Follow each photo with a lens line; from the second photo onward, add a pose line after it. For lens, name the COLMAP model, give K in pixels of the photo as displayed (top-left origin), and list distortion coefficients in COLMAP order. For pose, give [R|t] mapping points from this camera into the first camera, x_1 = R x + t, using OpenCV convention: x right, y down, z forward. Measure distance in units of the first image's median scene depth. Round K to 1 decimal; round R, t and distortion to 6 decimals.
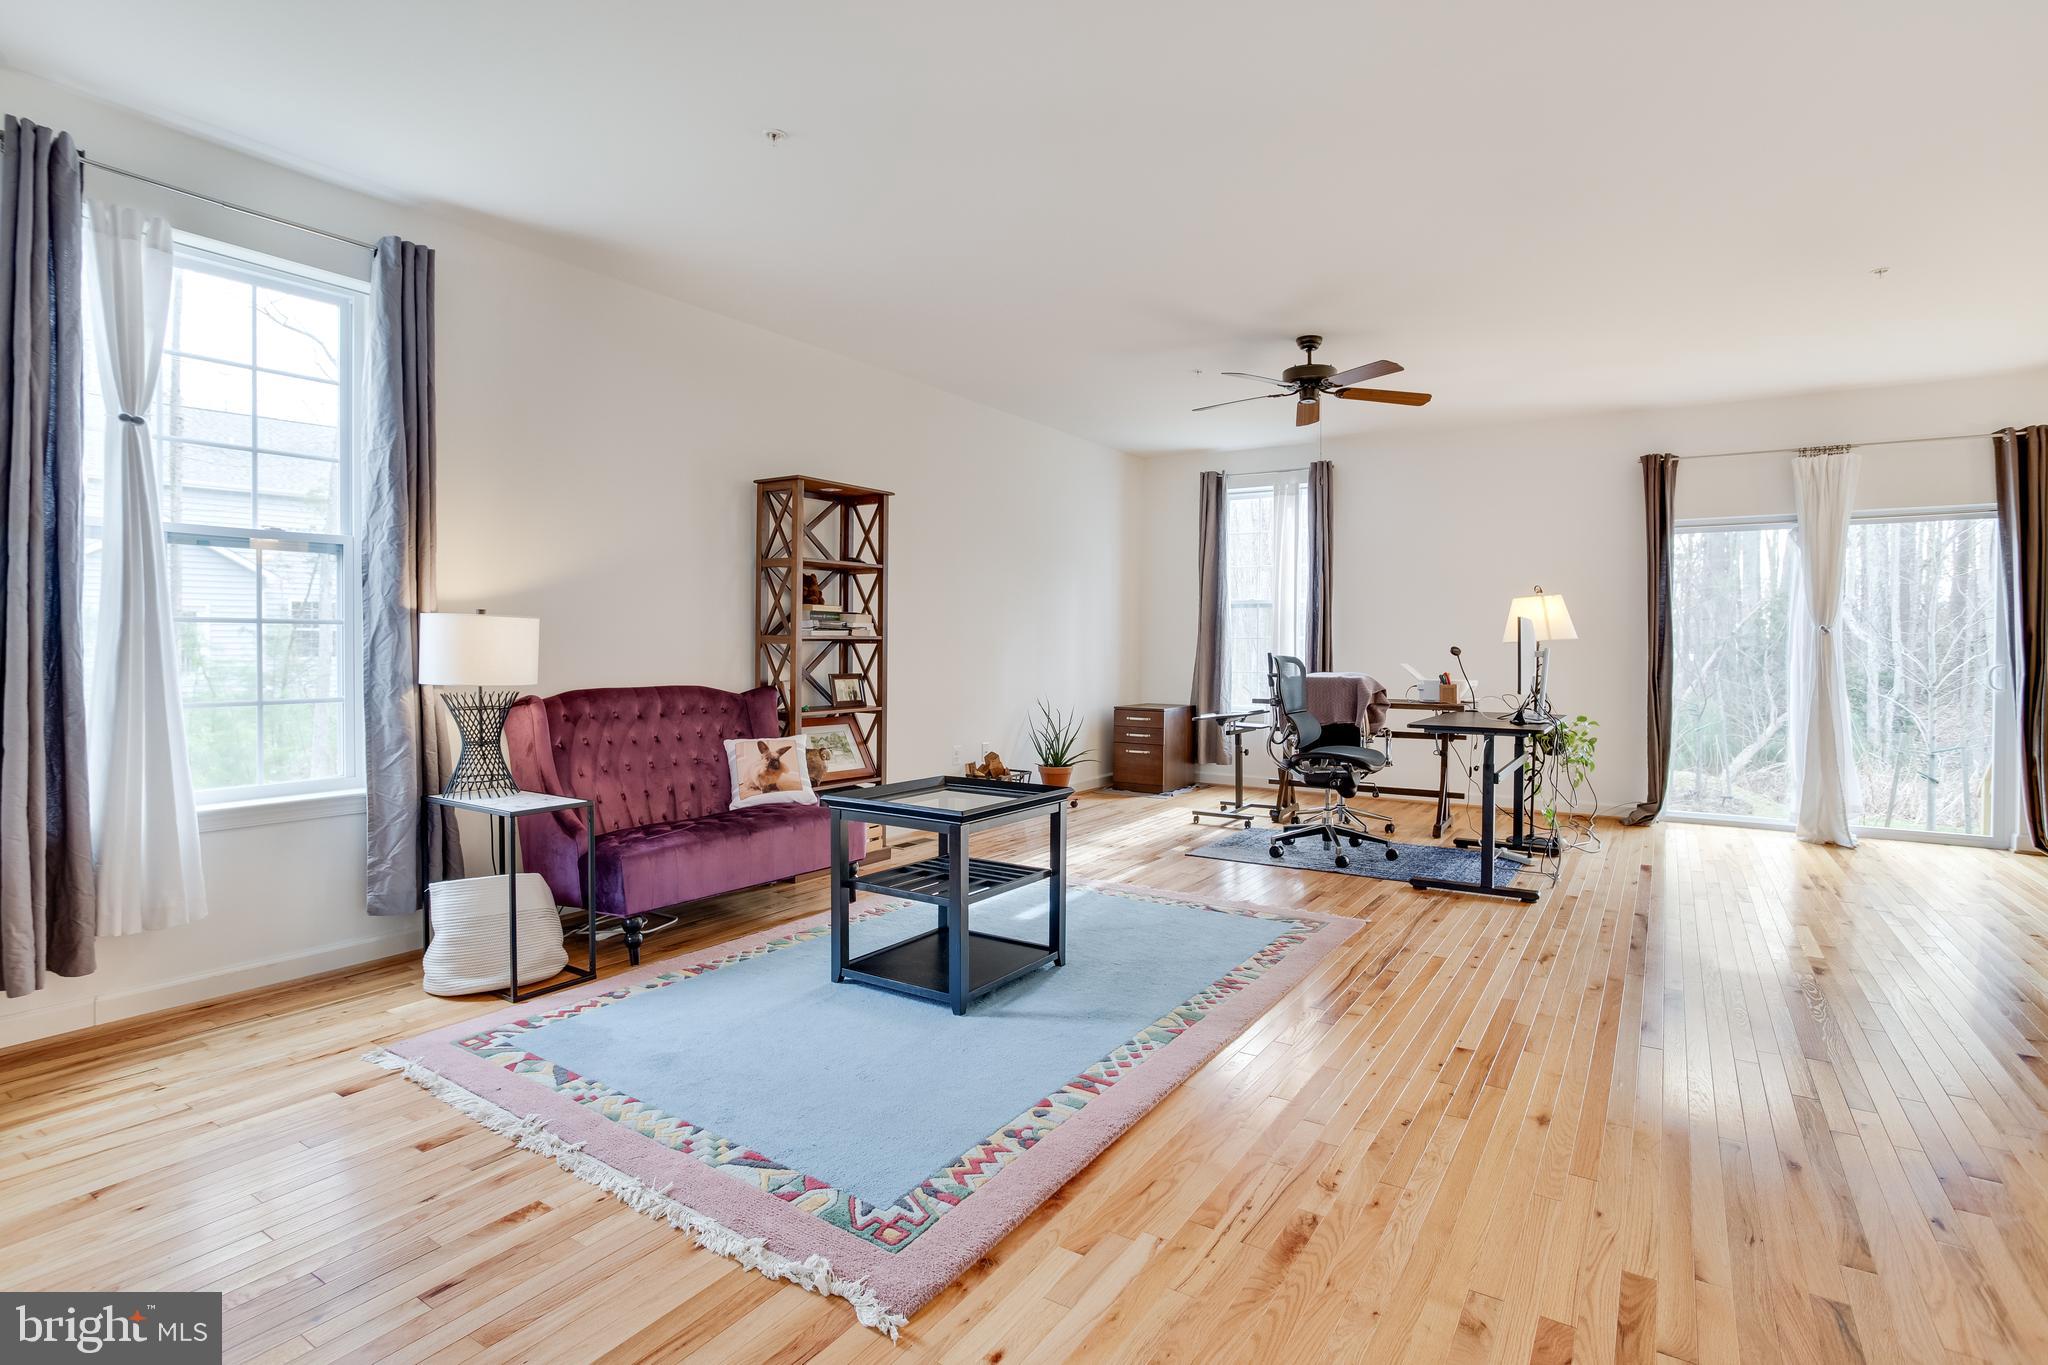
lens RADIAL K [[961.3, 0, 1035.9], [0, 961.3, 669.9], [0, 0, 1]] dist [-0.037680, 0.001972]
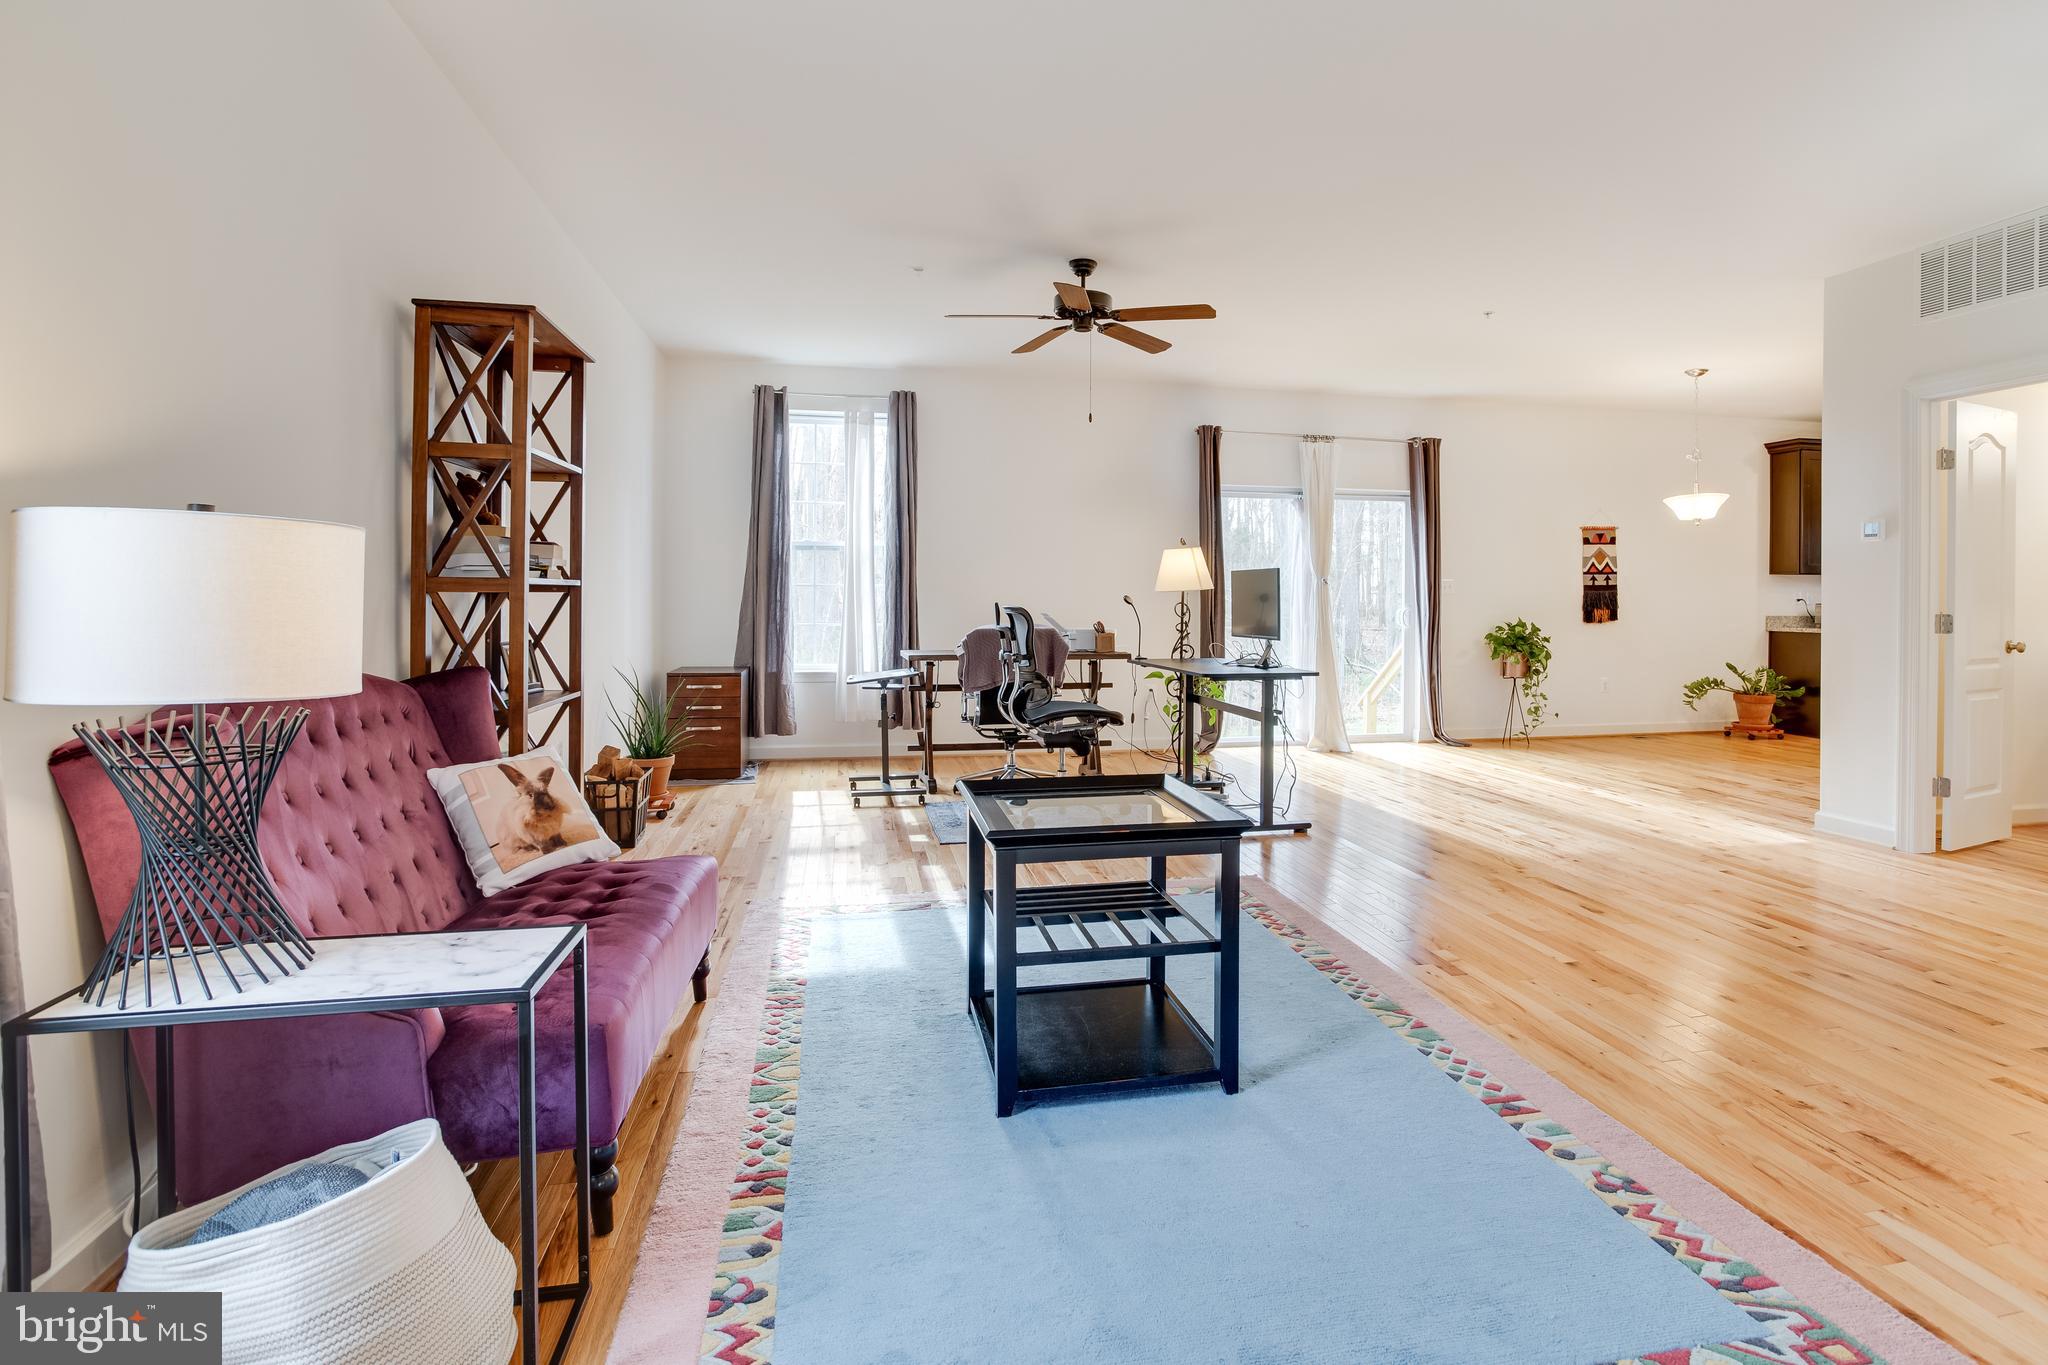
lens RADIAL K [[1031.9, 0, 1013.3], [0, 1031.9, 615.9], [0, 0, 1]] dist [-0.039474, 0.013861]
pose [[0.715241, -0.014610, 0.698725, -0.523843], [0.016725, 0.999853, 0.003786, -0.011233], [-0.698678, 0.008978, 0.715380, 0.381459]]
